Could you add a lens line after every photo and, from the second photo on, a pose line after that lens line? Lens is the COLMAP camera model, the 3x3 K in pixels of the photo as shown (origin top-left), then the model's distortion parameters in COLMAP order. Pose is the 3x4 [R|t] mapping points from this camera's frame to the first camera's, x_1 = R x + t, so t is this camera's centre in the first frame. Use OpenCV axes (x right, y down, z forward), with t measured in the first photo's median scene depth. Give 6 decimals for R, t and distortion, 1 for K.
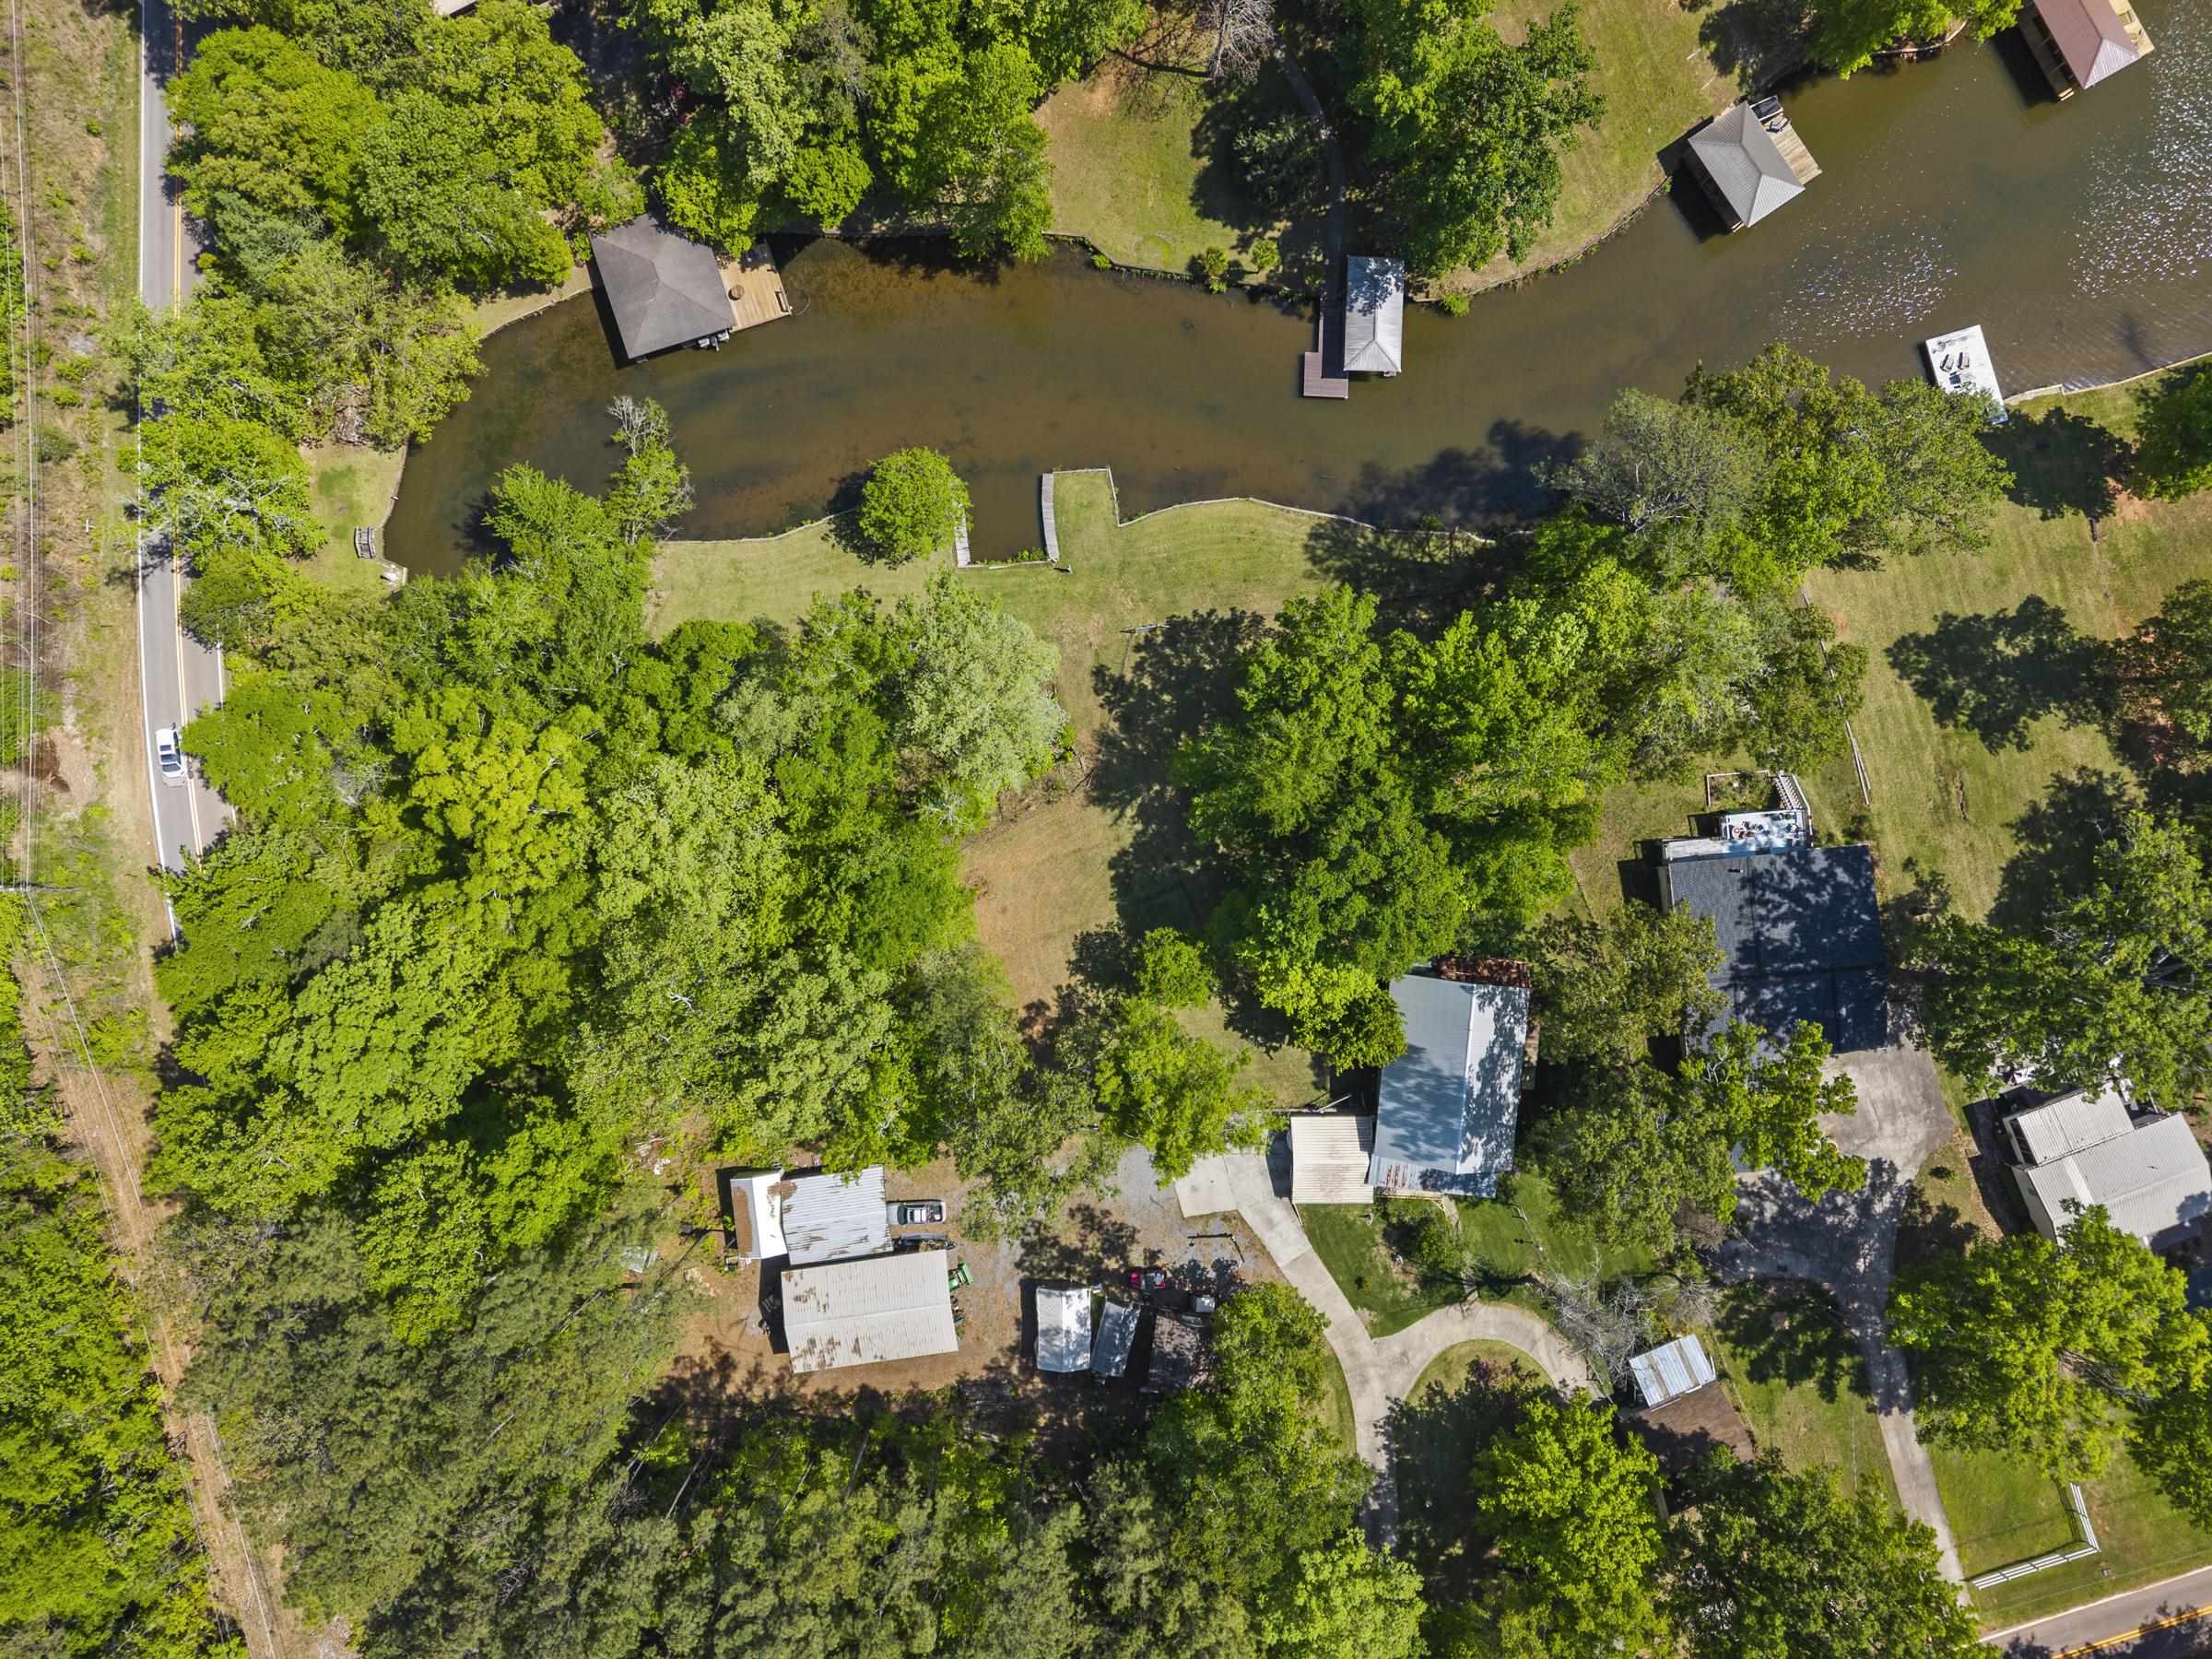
lens RADIAL K [[1475.9, 0, 1097.2], [0, 1475.9, 833.7], [0, 0, 1]] dist [0.048501, -0.038902]
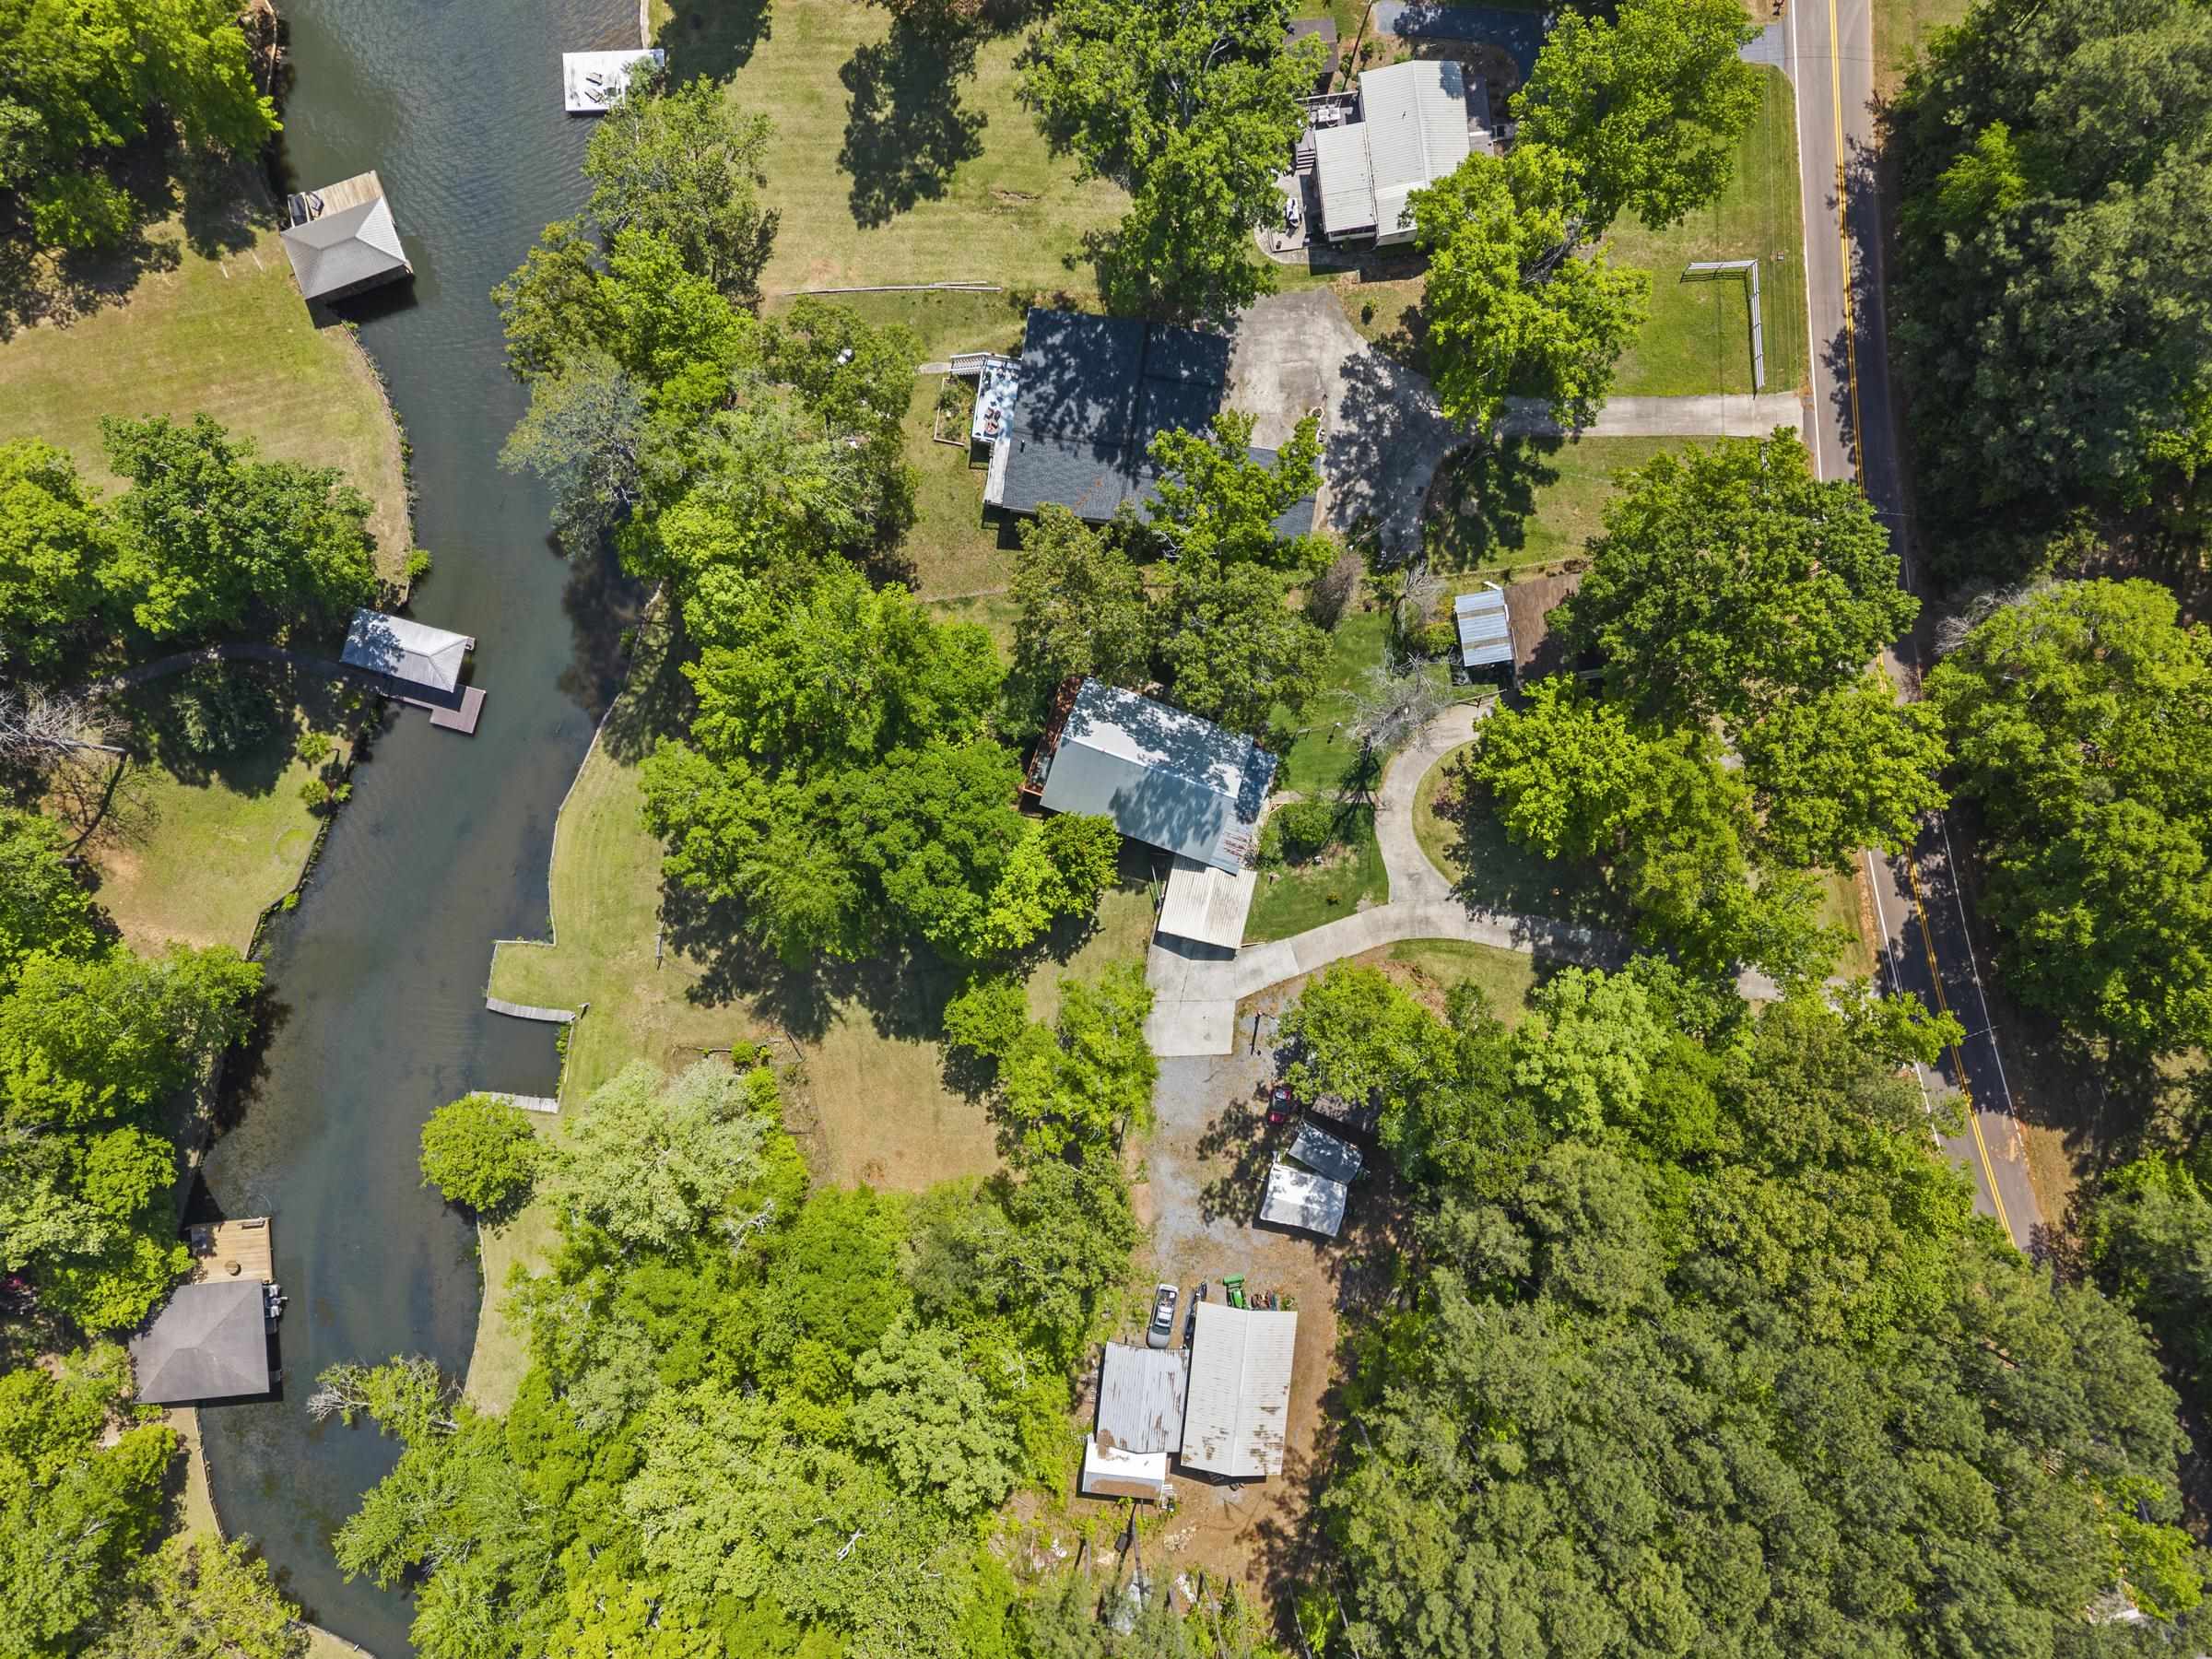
lens RADIAL K [[1471.0, 0, 1111.6], [0, 1471.0, 832.1], [0, 0, 1]] dist [0.046391, -0.038222]
pose [[0.235257, -0.971888, -0.009352, 0.194799], [0.971779, 0.235037, 0.020097, 0.122380], [-0.017334, -0.013816, 0.999754, -0.000367]]
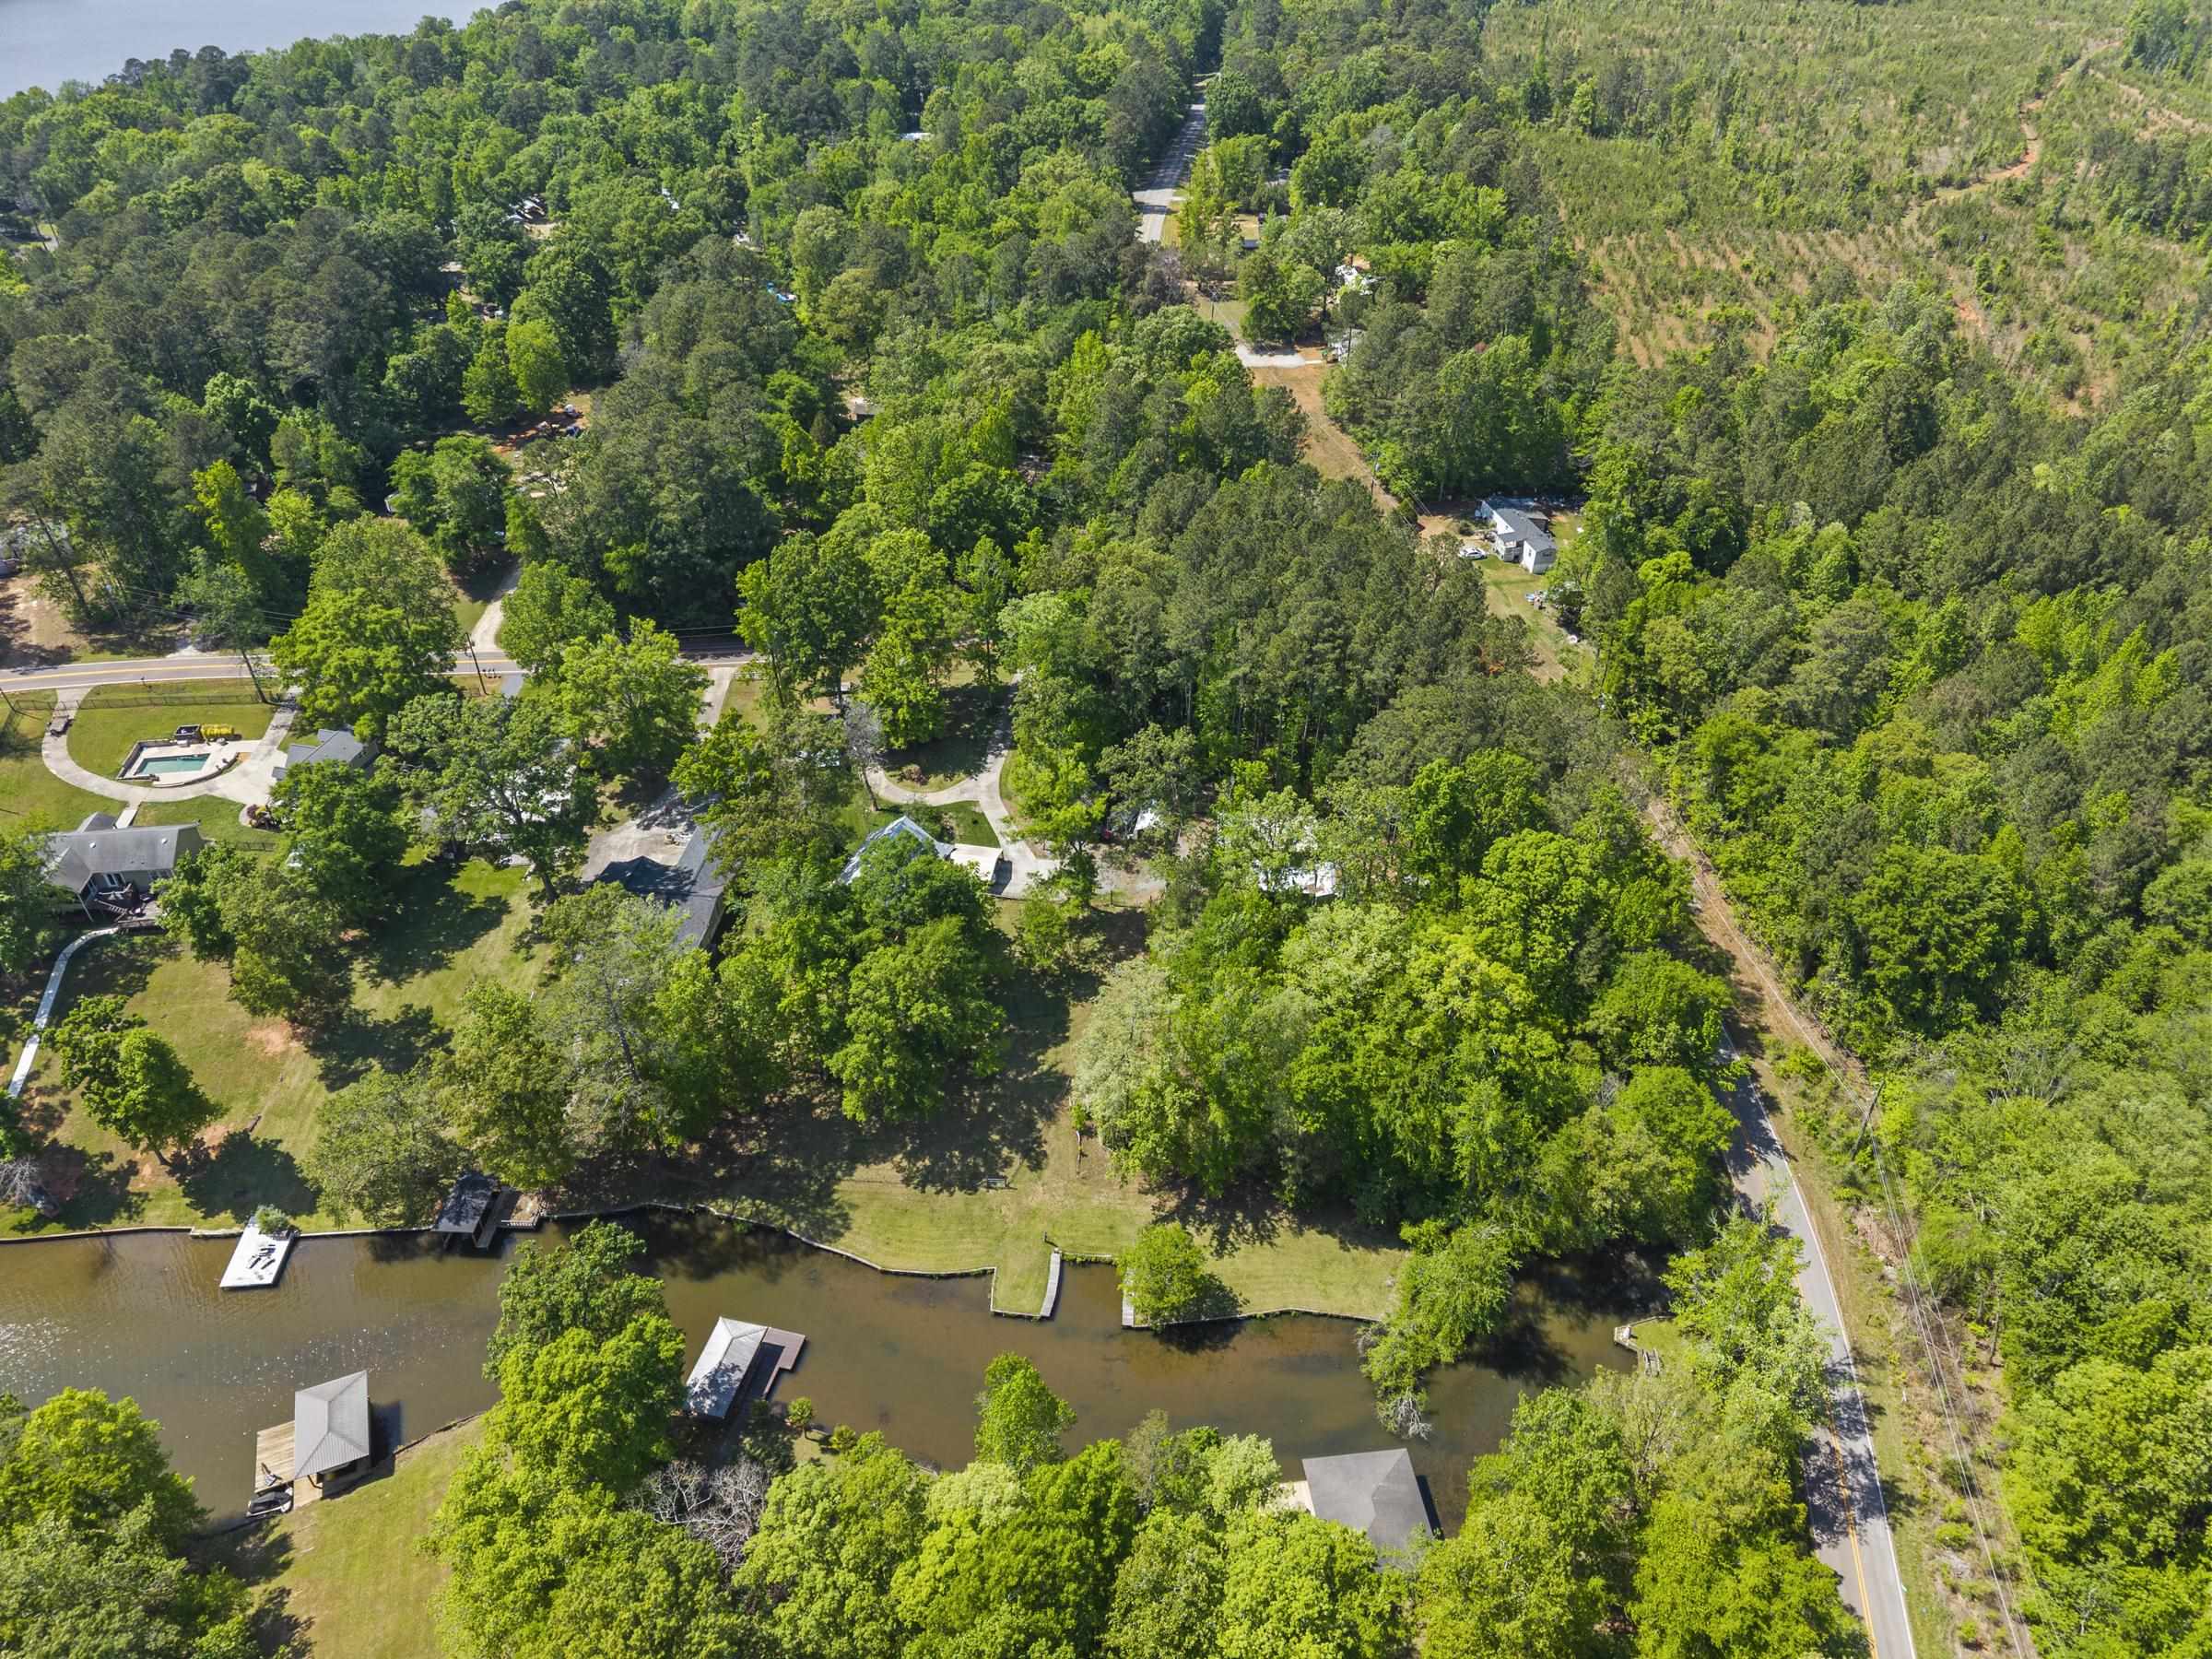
lens RADIAL K [[1475.9, 0, 1097.2], [0, 1475.9, 833.7], [0, 0, 1]] dist [0.048501, -0.038902]
pose [[-0.978877, -0.144814, 0.144319, -0.193085], [0.202378, -0.586143, 0.784525, -0.958623], [-0.029018, 0.797161, 0.603069, 0.017596]]
